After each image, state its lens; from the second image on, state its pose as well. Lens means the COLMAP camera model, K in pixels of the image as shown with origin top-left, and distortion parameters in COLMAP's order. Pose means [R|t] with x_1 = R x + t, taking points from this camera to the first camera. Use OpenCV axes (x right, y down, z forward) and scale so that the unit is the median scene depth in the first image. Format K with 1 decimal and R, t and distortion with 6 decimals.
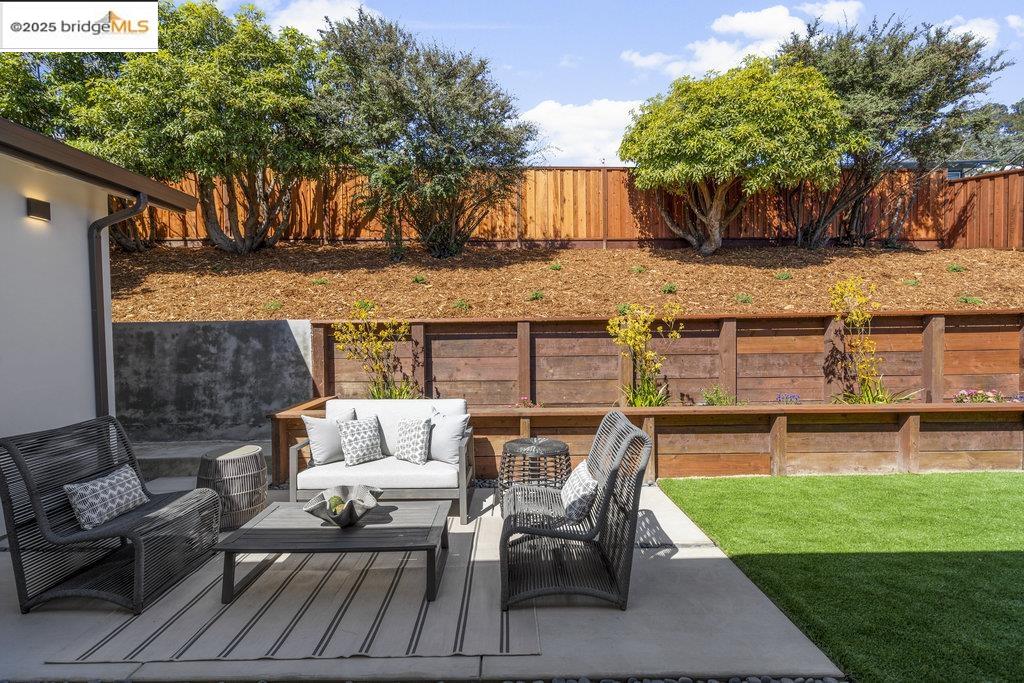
lens RADIAL K [[472.4, 0, 505.1], [0, 472.4, 338.3], [0, 0, 1]] dist [-0.000868, 0.000061]
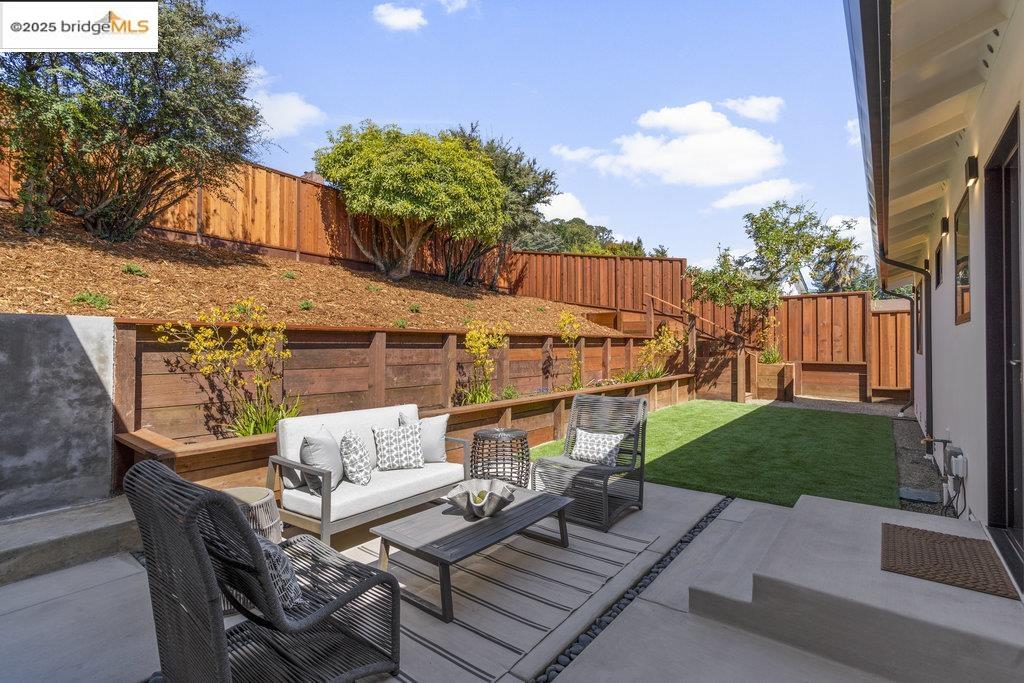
lens RADIAL K [[472.4, 0, 505.1], [0, 472.4, 338.3], [0, 0, 1]] dist [-0.000868, 0.000061]
pose [[0.623099, 0.024918, 0.781746, -0.393286], [0.007511, 0.999256, -0.037838, 0.013287], [-0.782107, 0.029448, 0.622448, 0.101298]]
